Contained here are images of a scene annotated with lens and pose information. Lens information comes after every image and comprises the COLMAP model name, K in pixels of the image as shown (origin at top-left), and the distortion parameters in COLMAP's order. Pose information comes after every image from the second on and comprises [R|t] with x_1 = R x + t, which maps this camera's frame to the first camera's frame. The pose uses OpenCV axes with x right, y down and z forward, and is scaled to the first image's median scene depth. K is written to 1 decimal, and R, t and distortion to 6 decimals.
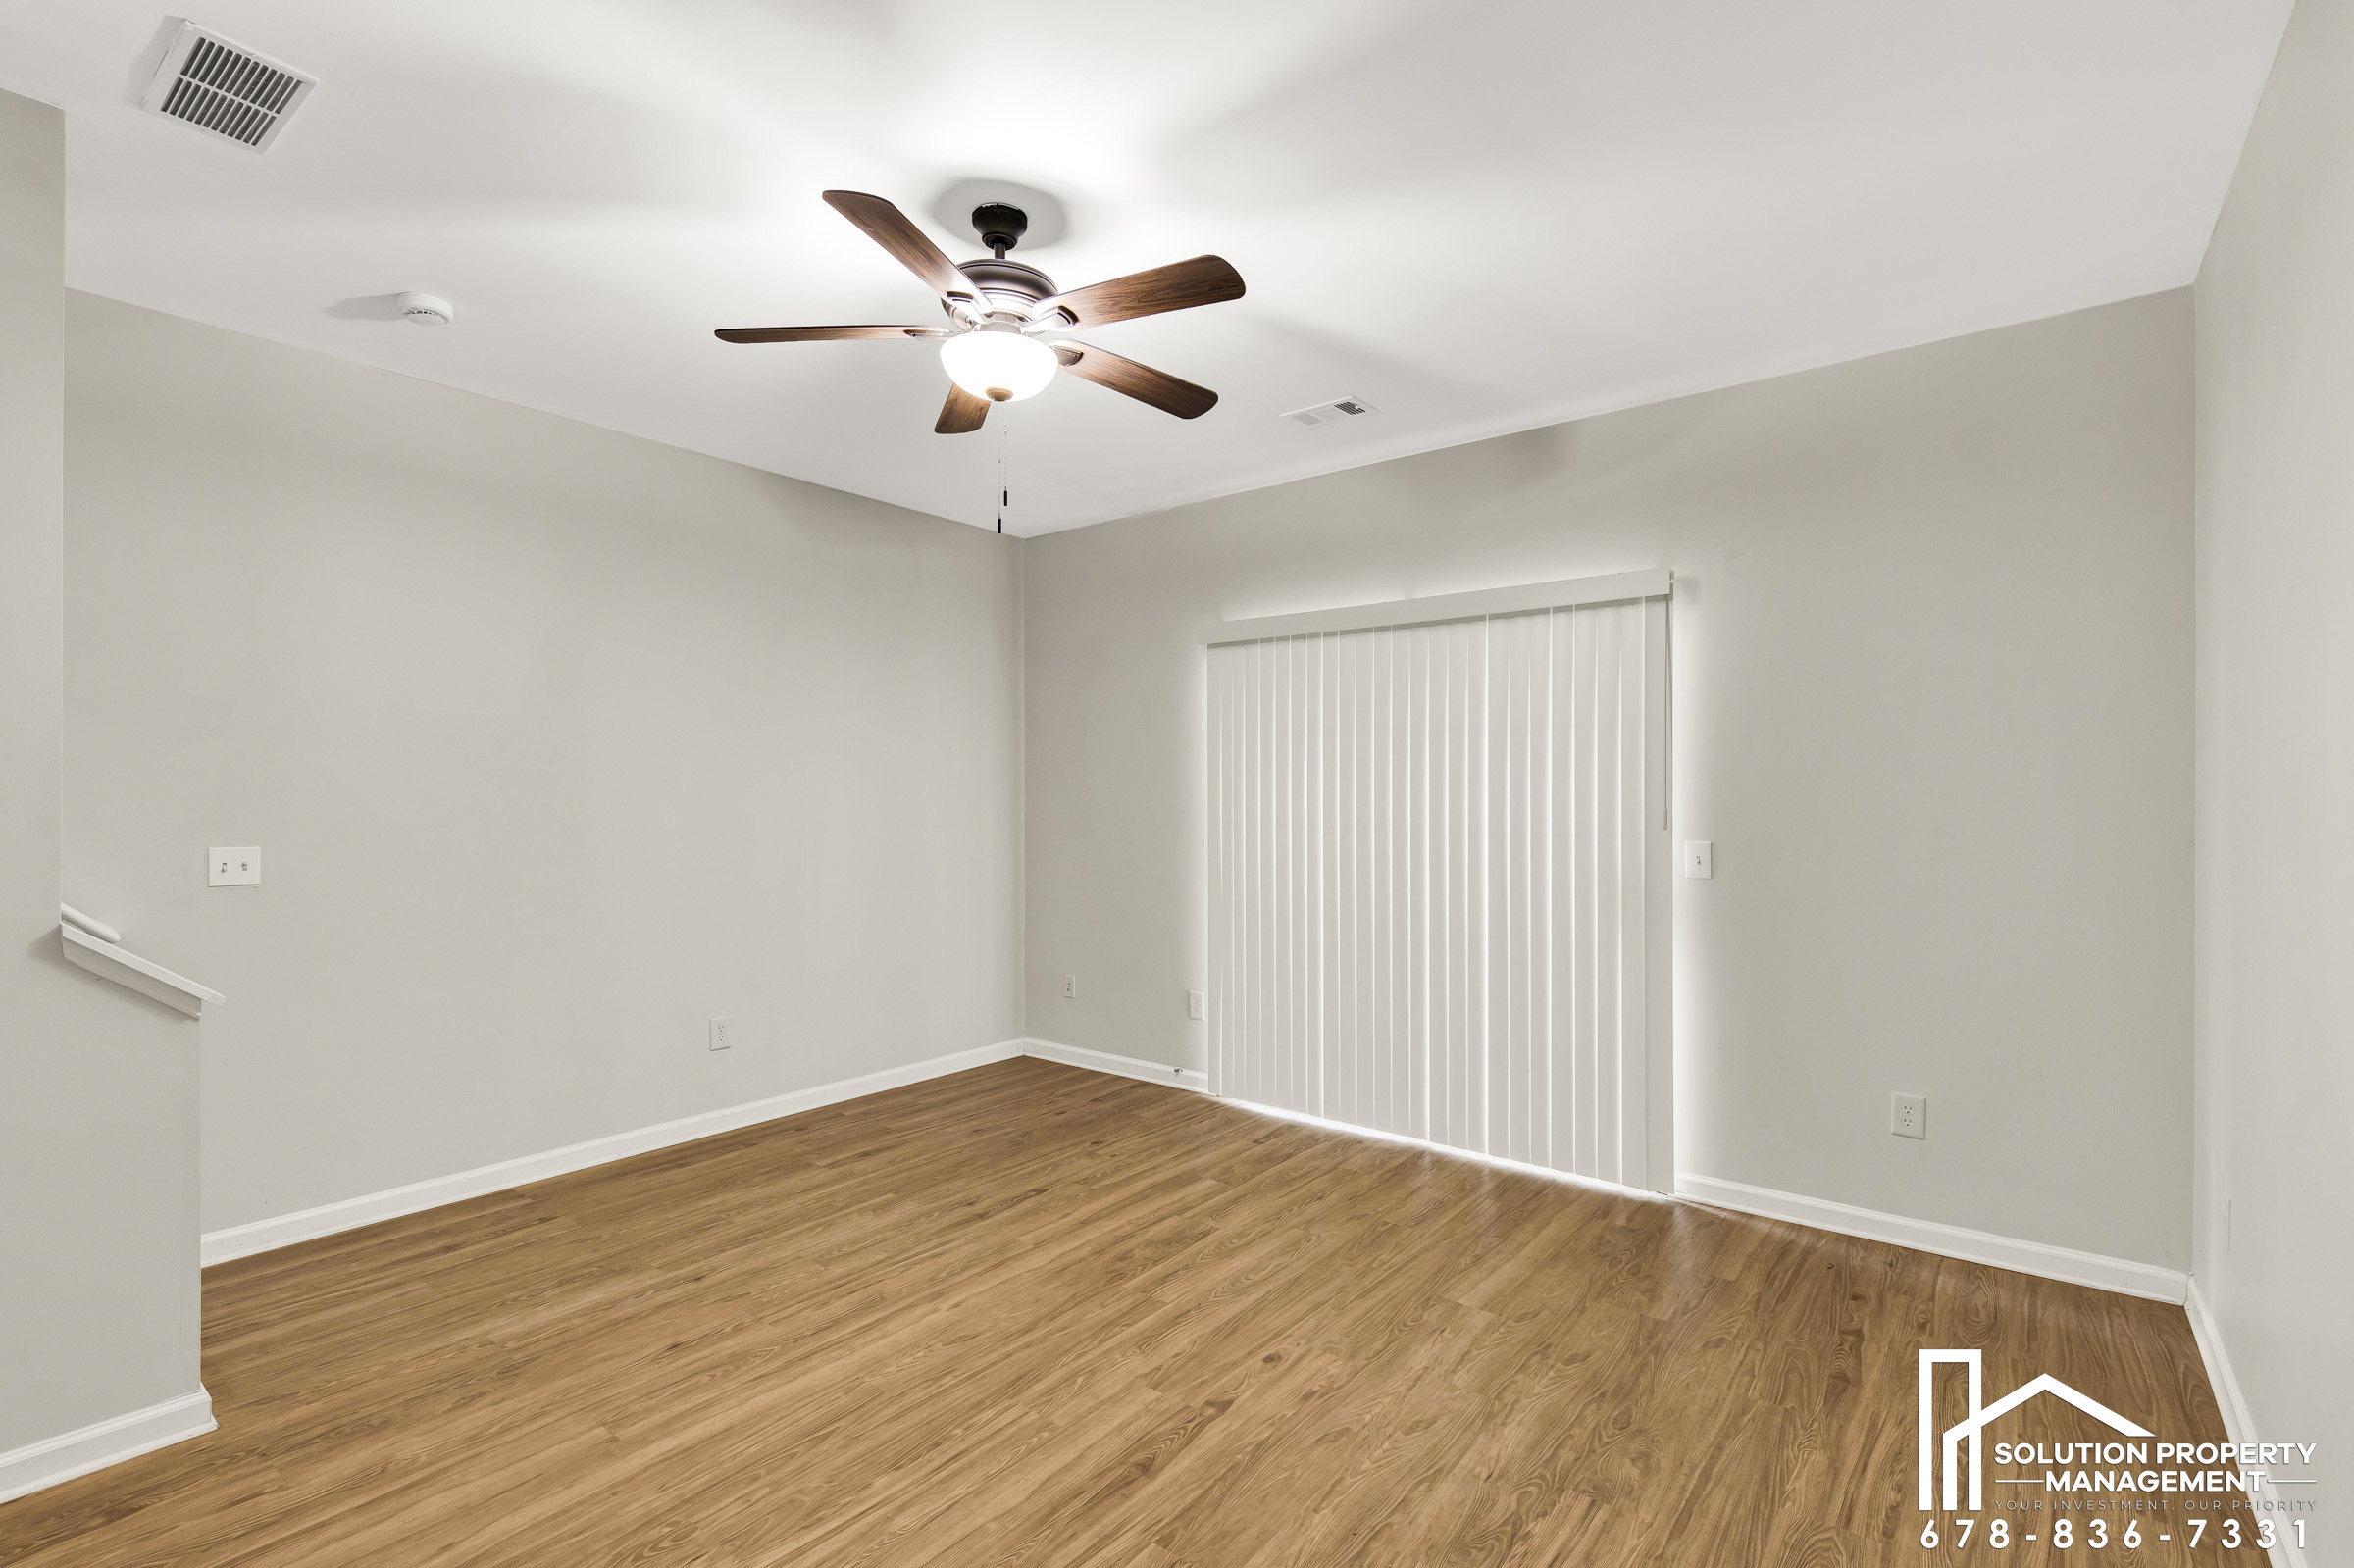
lens RADIAL K [[1076.5, 0, 1177.1], [0, 1076.5, 789.5], [0, 0, 1]] dist [-0.000416, -0.000191]
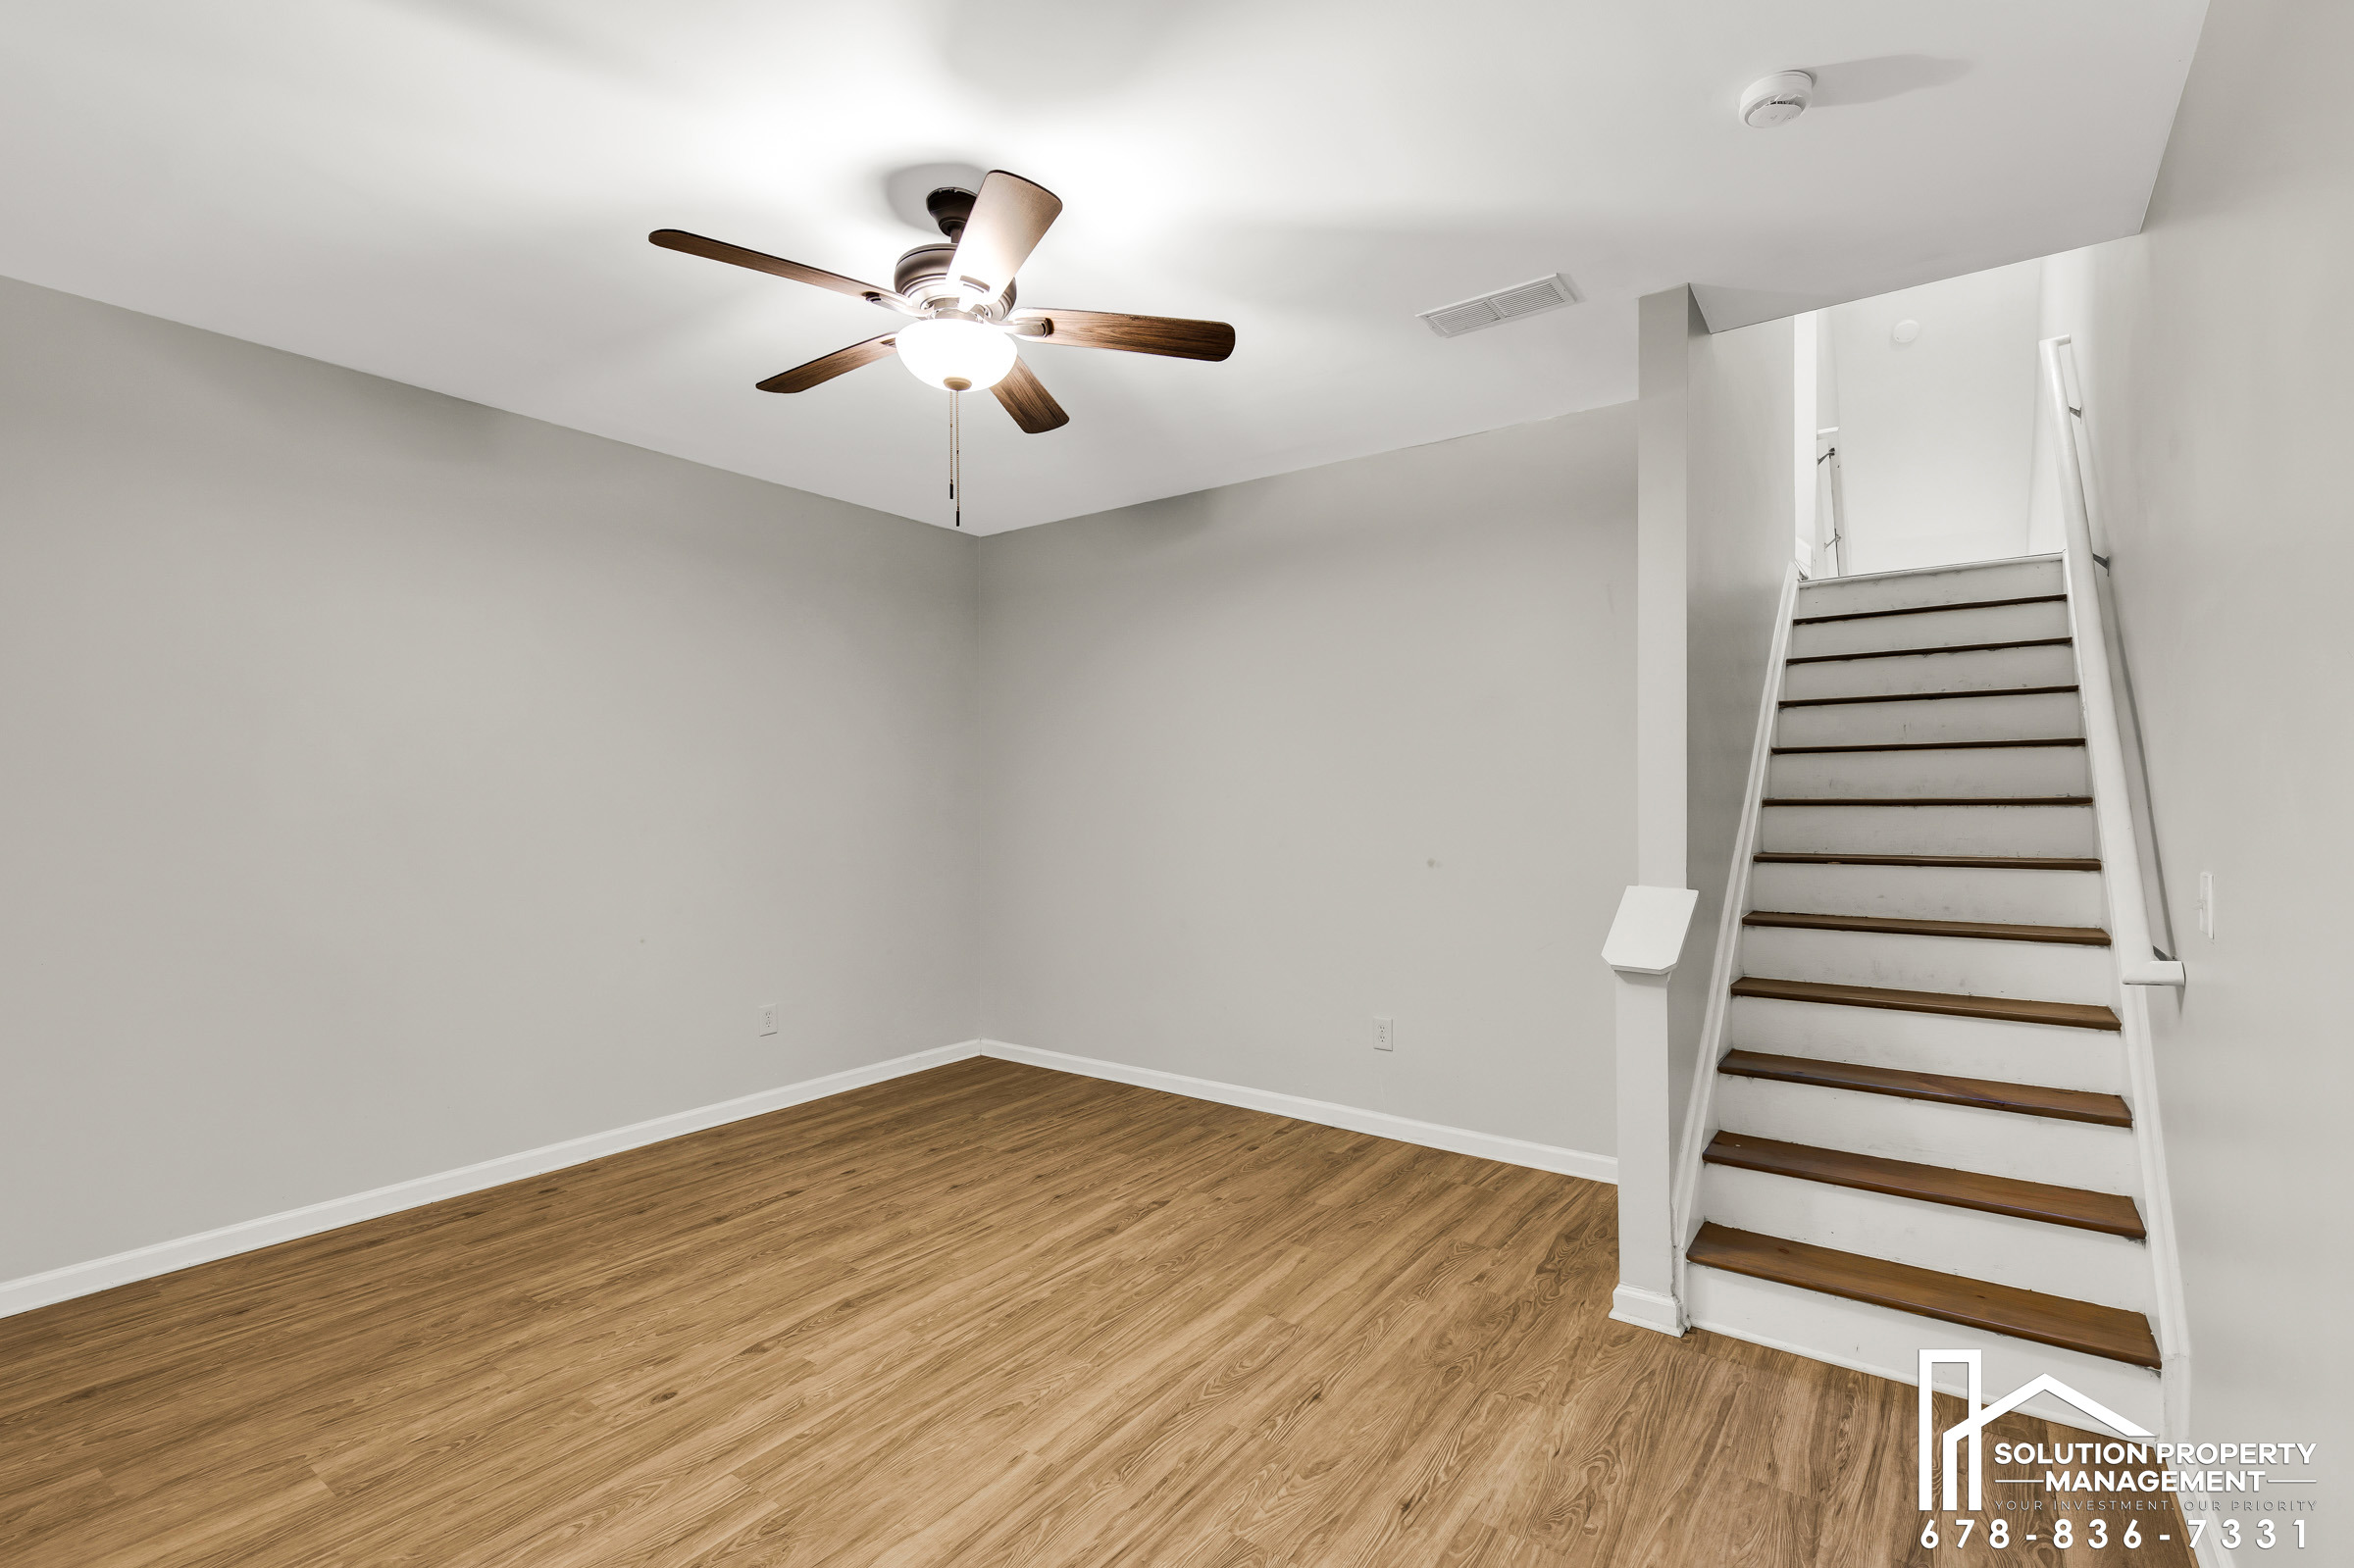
lens RADIAL K [[1076.5, 0, 1179.4], [0, 1076.5, 788.4], [0, 0, 1]] dist [-0.000416, -0.000191]
pose [[-0.999207, -0.000052, -0.039806, -0.334301], [0.000617, 0.999858, -0.016815, 0.017733], [0.039801, -0.016826, -0.999066, 2.039937]]
